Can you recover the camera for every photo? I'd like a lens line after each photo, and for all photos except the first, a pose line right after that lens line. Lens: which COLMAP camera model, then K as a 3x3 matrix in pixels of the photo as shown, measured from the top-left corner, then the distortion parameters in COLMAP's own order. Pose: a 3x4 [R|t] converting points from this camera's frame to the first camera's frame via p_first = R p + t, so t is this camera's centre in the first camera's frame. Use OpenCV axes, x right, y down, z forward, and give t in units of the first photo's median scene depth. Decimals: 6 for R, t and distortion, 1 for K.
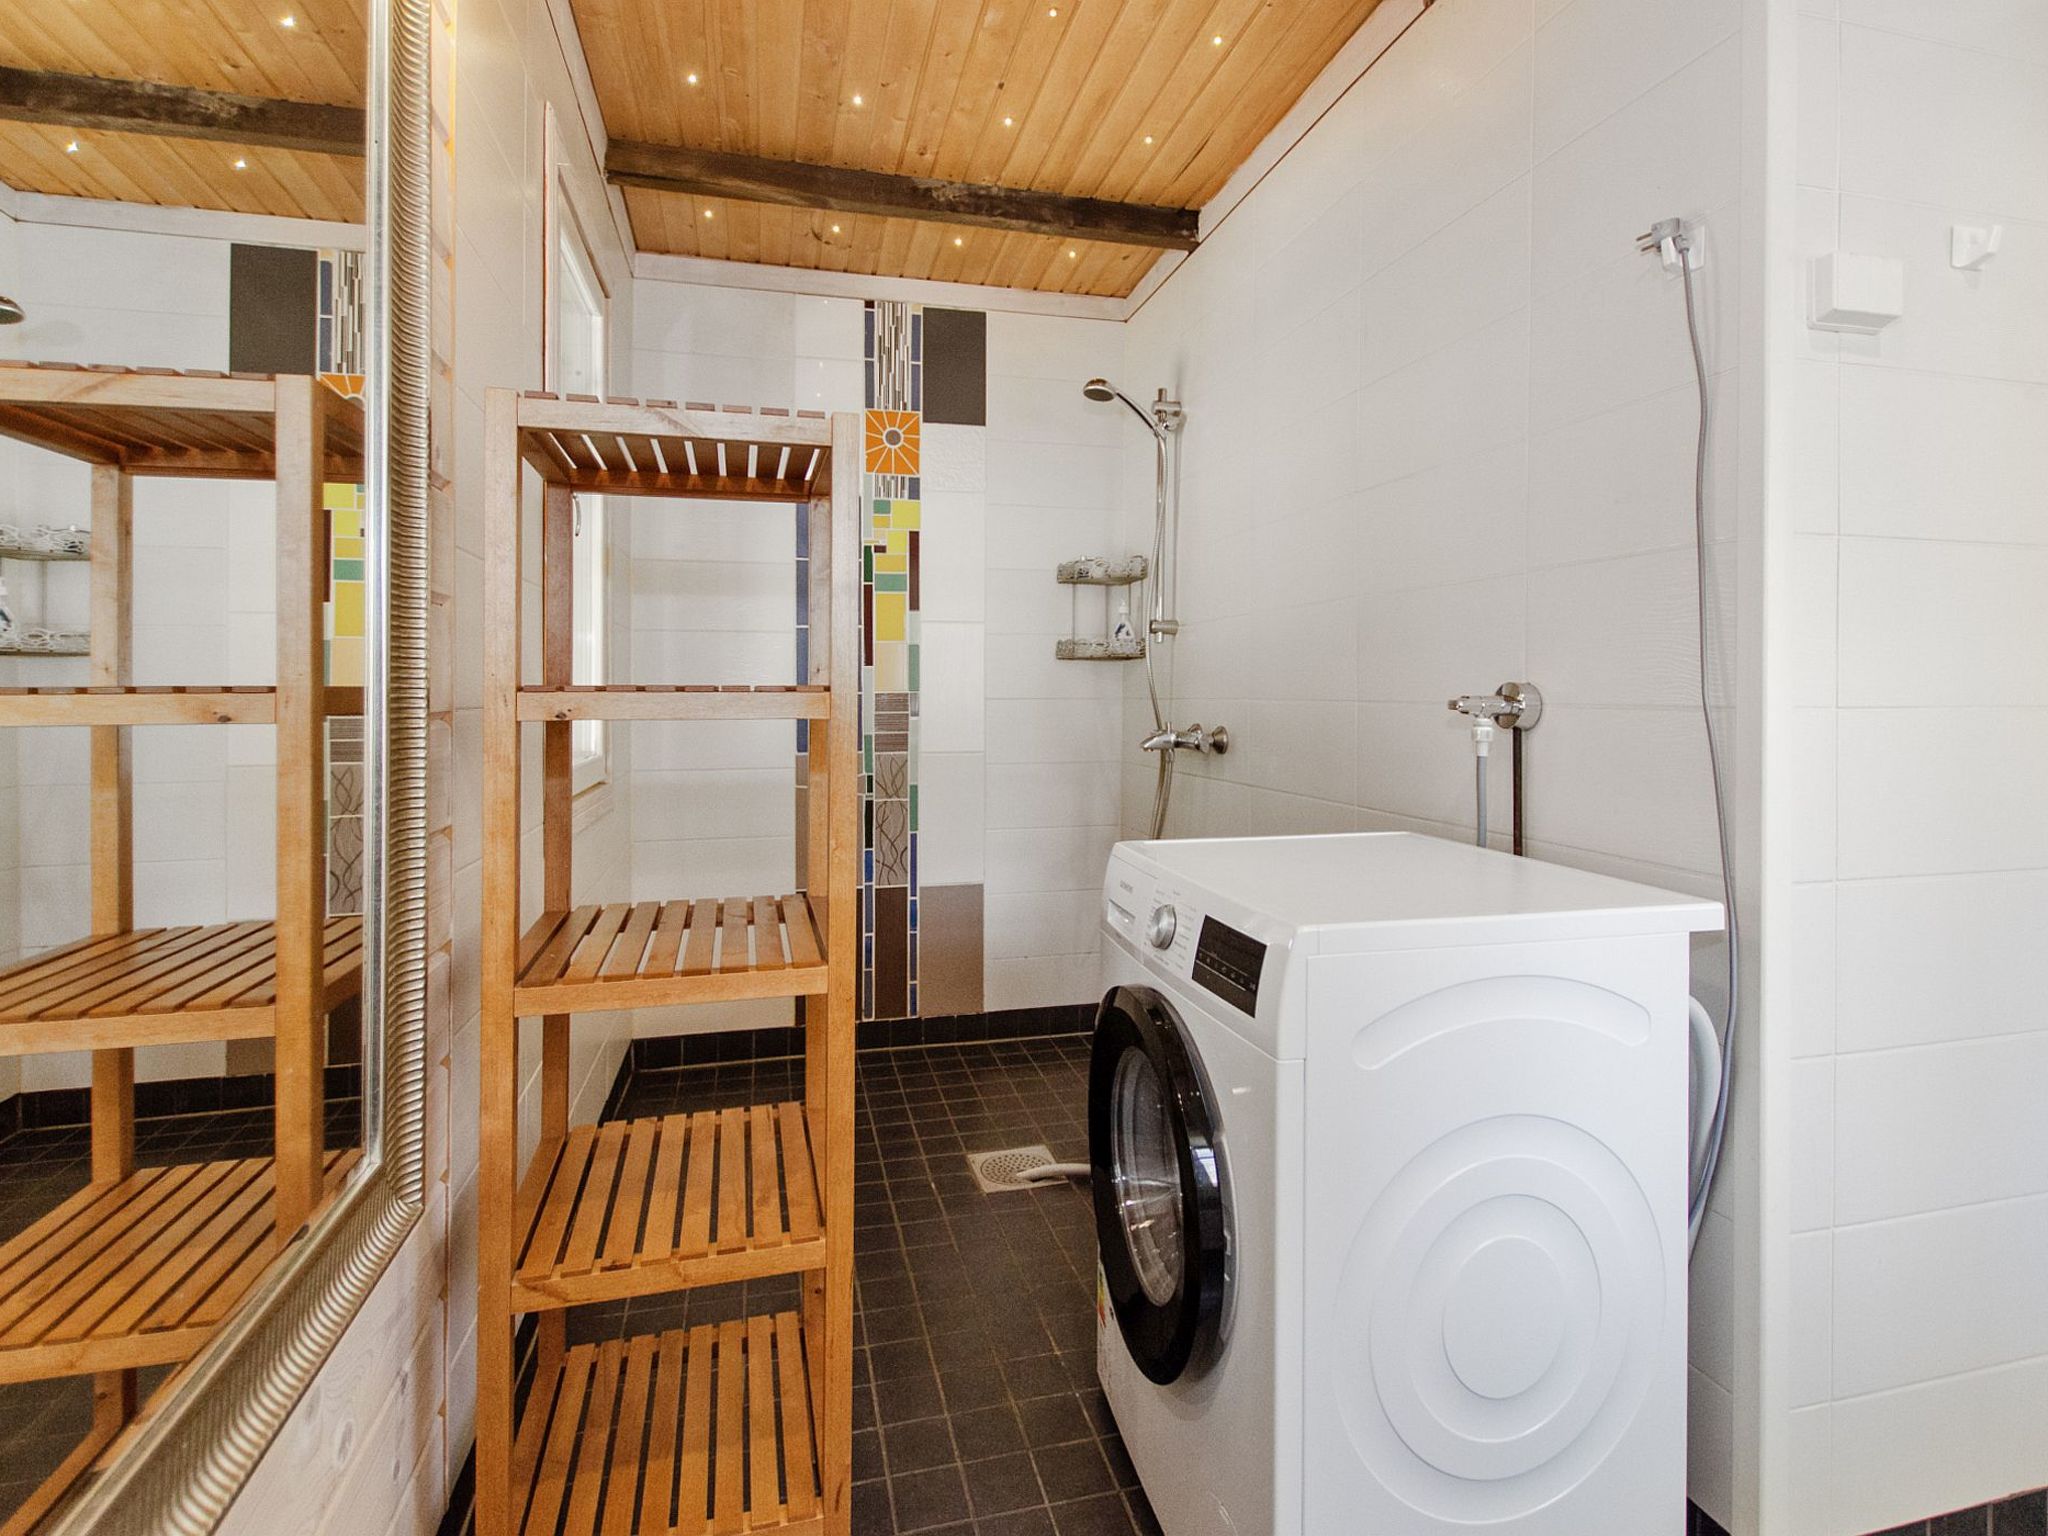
lens RADIAL K [[1068.0, 0, 1021.3], [0, 1068.0, 761.6], [0, 0, 1]] dist [-0.000225, 0.000201]
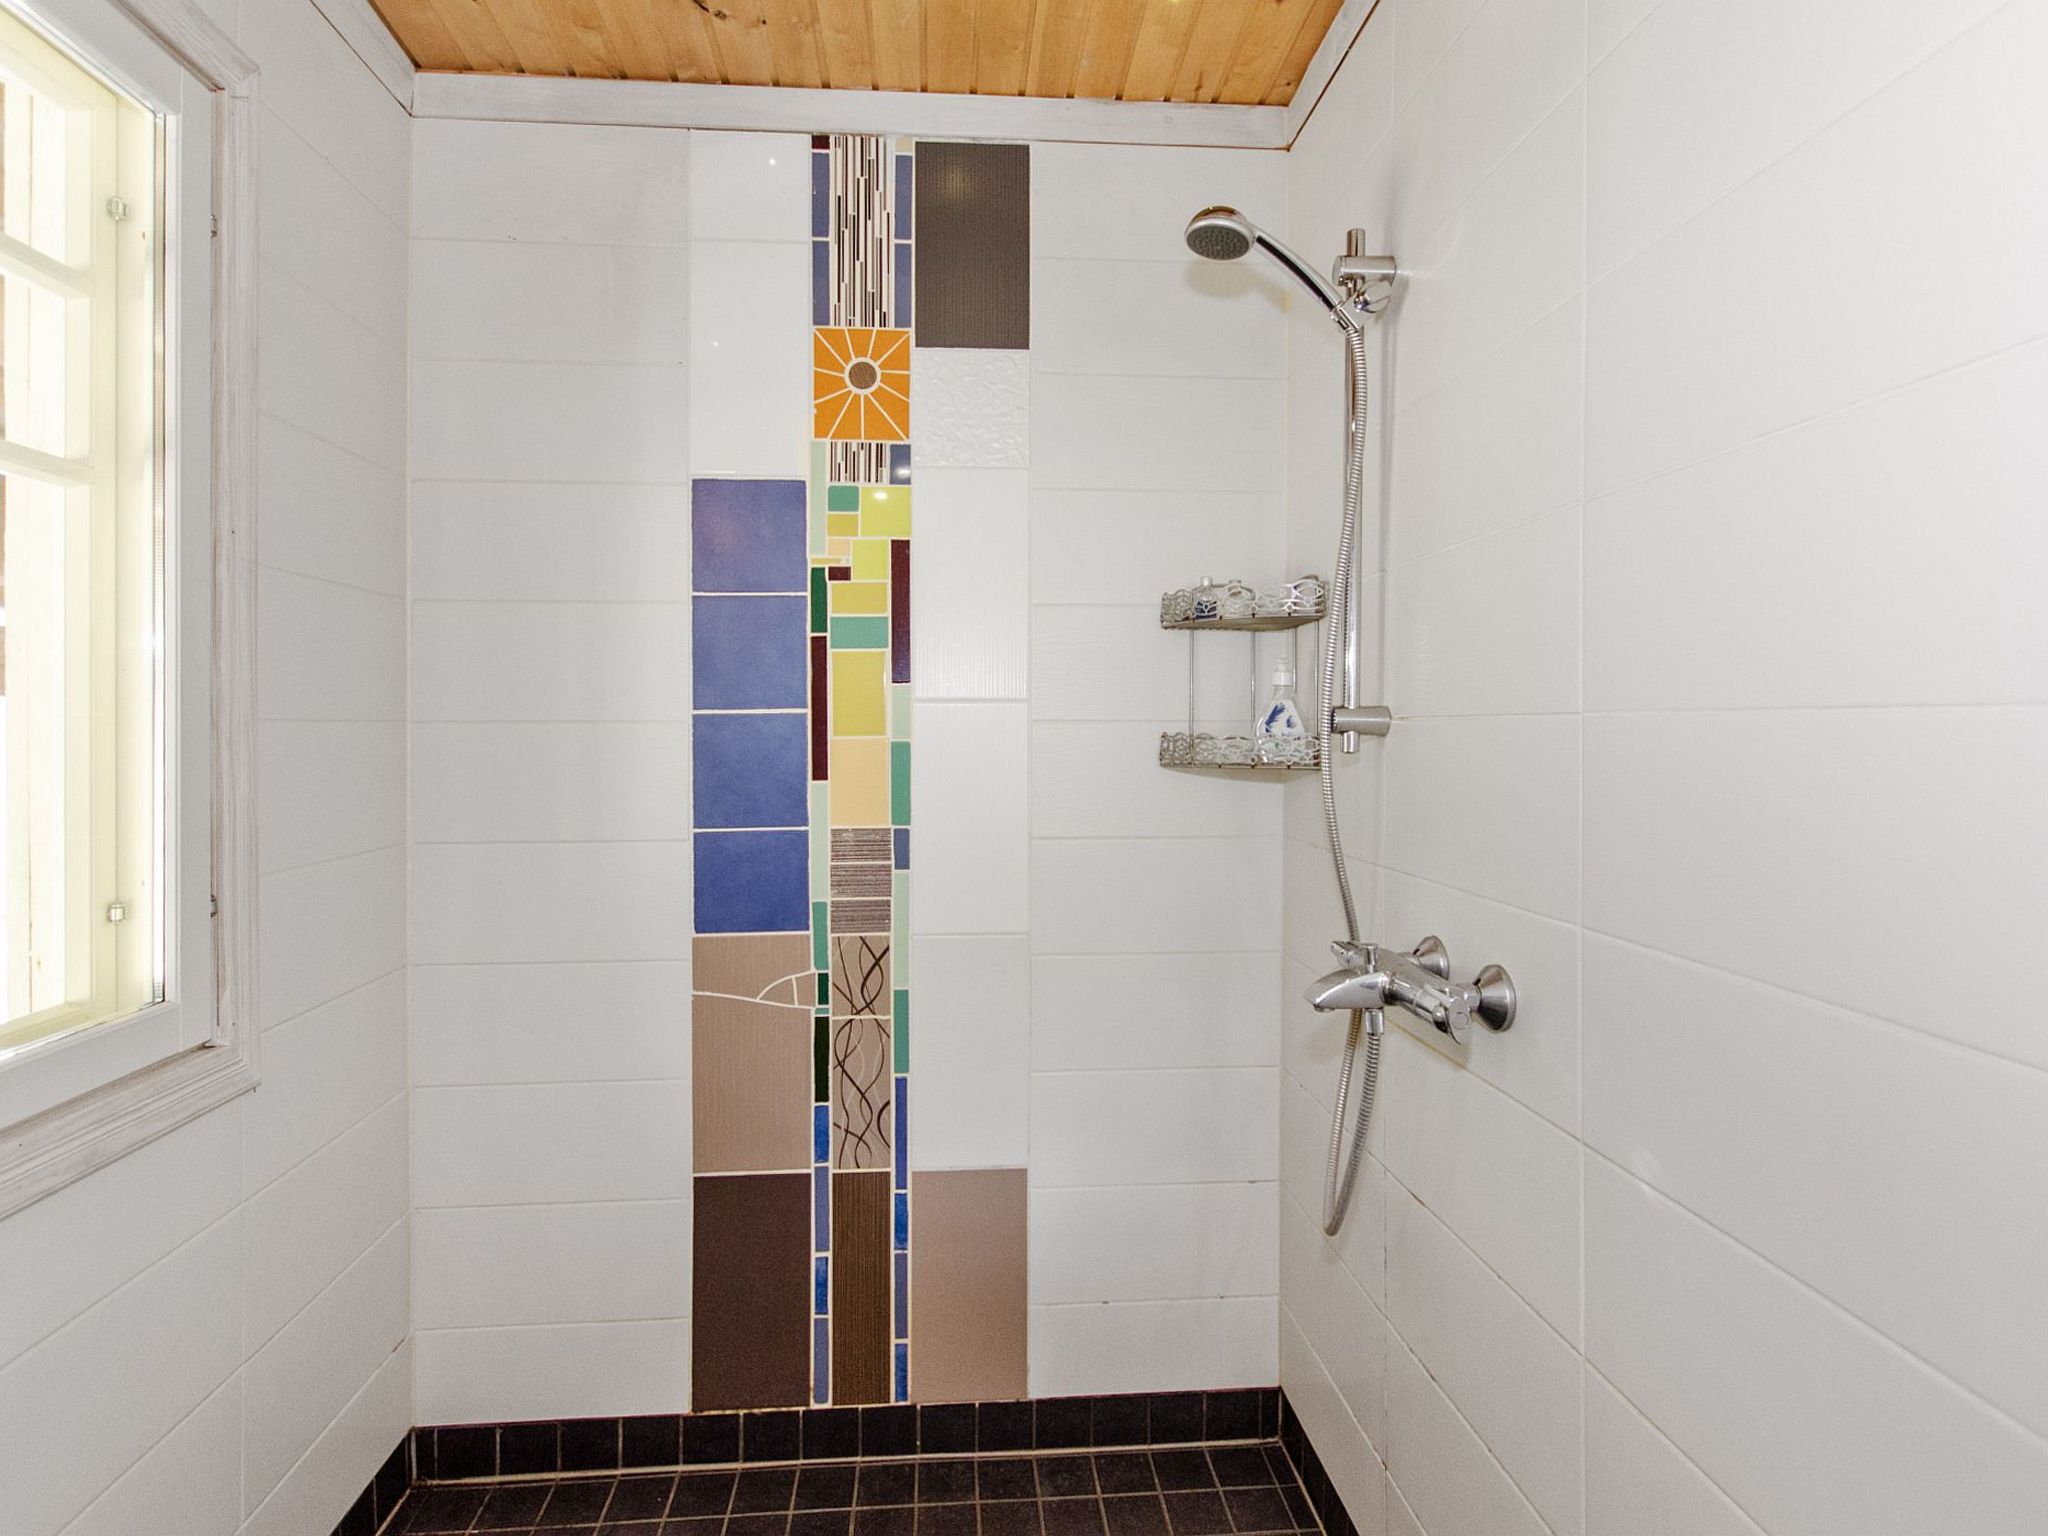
lens RADIAL K [[1138.4, 0, 1033.3], [0, 1138.4, 758.1], [0, 0, 1]] dist [0.001295, -0.000397]
pose [[0.988300, 0.002847, -0.152497, 0.059911], [-0.008521, 0.999295, -0.036568, -0.080945], [0.152286, 0.037440, 0.987627, 0.427725]]
